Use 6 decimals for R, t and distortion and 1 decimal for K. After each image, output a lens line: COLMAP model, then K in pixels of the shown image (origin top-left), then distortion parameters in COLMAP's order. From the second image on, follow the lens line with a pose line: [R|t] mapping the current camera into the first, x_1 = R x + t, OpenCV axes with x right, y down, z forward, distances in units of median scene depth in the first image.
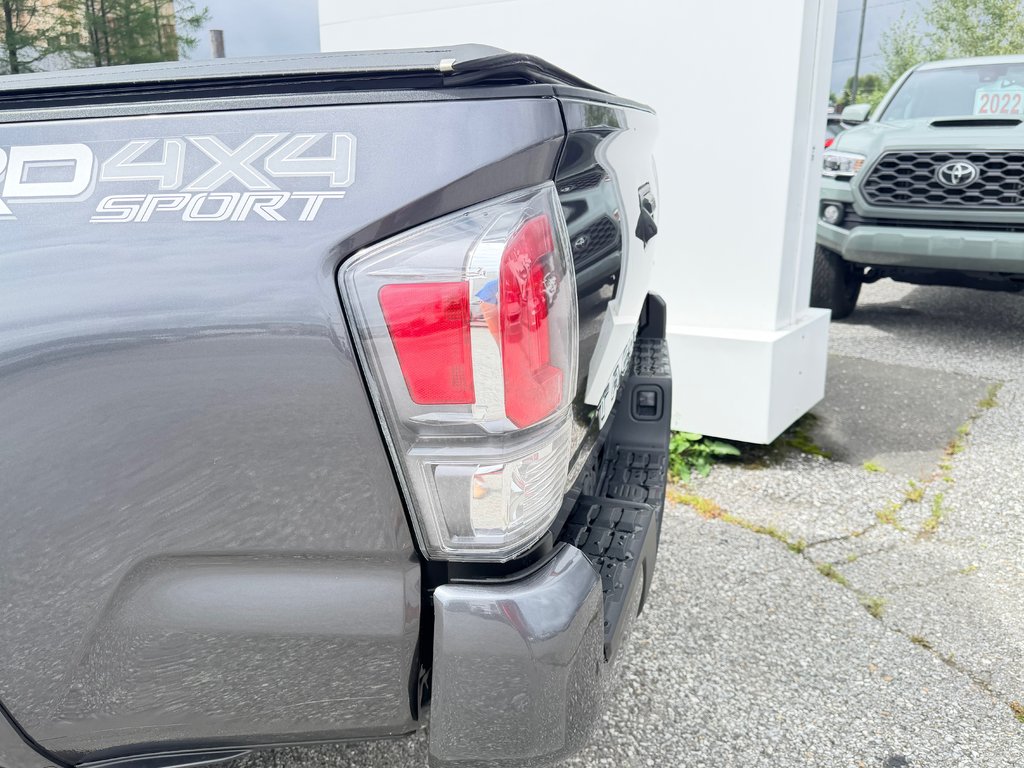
lens RADIAL K [[828.0, 0, 512.2], [0, 828.0, 368.8], [0, 0, 1]] dist [0.040187, -0.057412]
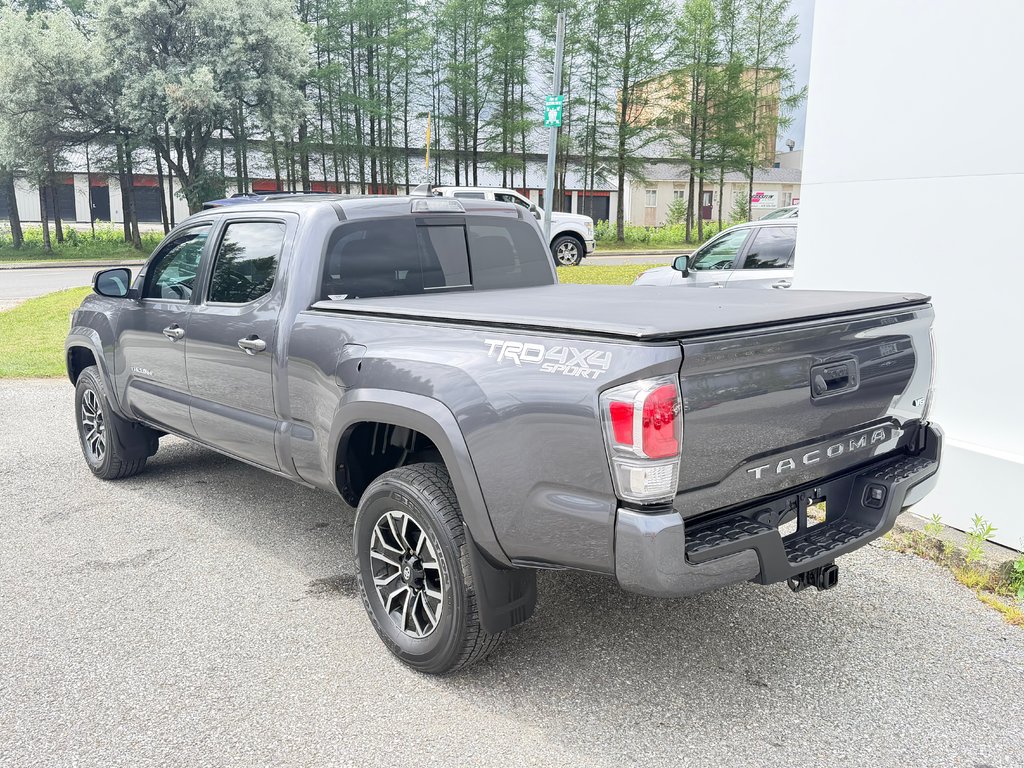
lens RADIAL K [[880.4, 0, 521.3], [0, 880.4, 383.7], [0, 0, 1]] dist [0.173853, -0.340696]
pose [[0.810958, 0.118239, -0.573032, 1.369788], [-0.165300, 0.985771, -0.030530, -0.011448], [0.561269, 0.119480, 0.818964, -1.789876]]
